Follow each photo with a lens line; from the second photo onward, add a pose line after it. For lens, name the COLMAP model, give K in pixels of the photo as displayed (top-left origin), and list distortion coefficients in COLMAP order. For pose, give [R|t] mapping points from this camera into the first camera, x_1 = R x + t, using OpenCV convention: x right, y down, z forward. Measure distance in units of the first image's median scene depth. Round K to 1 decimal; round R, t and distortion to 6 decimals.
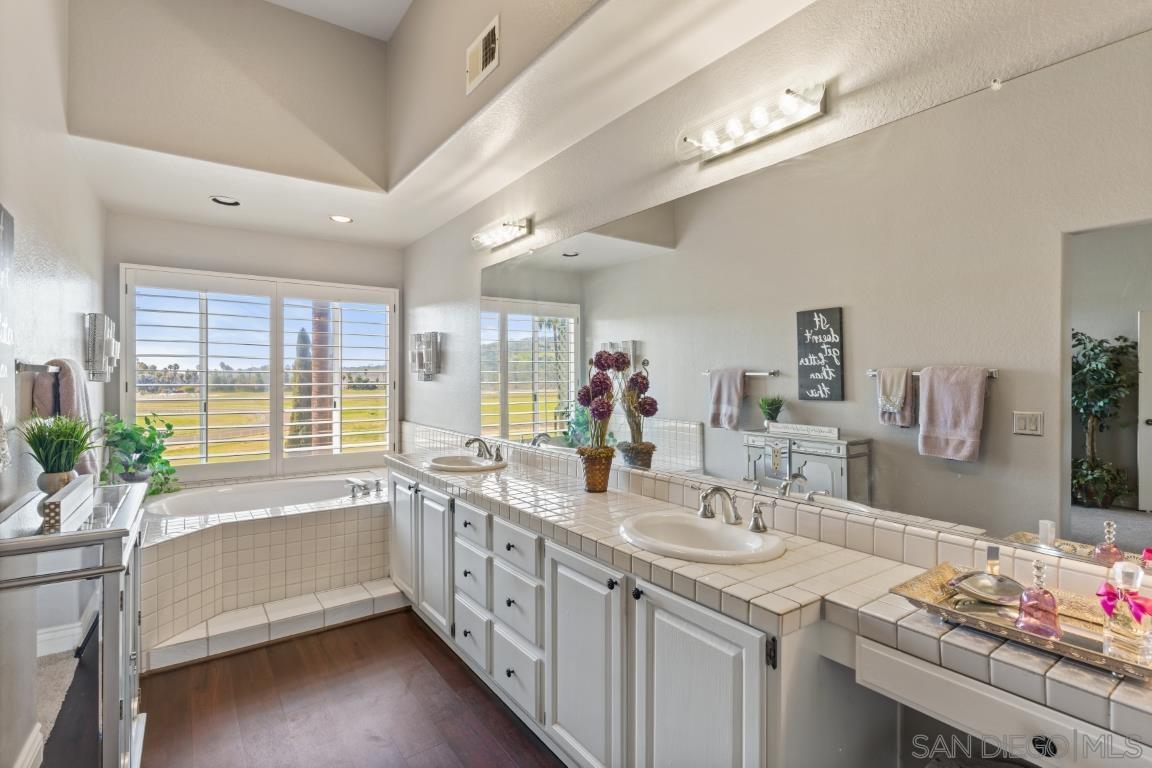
lens RADIAL K [[562.5, 0, 570.6], [0, 562.5, 382.3], [0, 0, 1]] dist [0.003994, 0.002067]
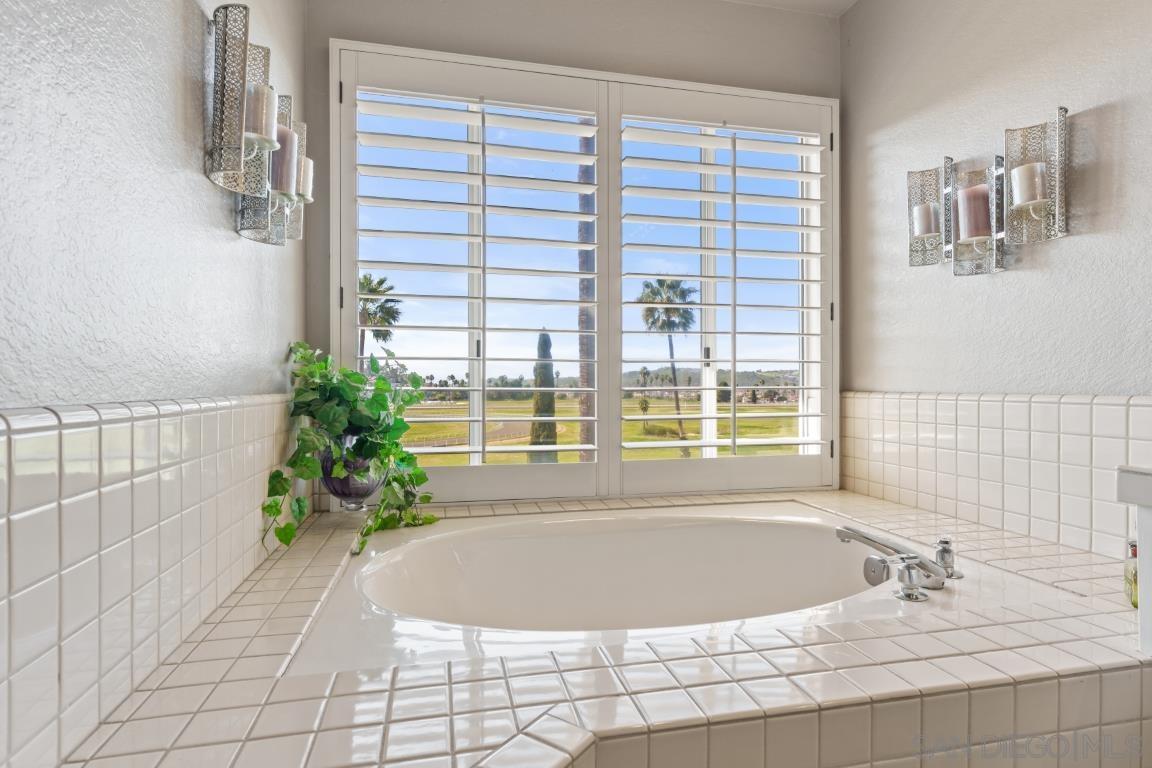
lens RADIAL K [[589.1, 0, 575.8], [0, 589.1, 388.8], [0, 0, 1]] dist [-0.004564, -0.000215]
pose [[0.928638, -0.010698, -0.370833, -0.426614], [0.005873, 0.999883, -0.014139, 0.095673], [0.370941, 0.010952, 0.928592, 0.623686]]
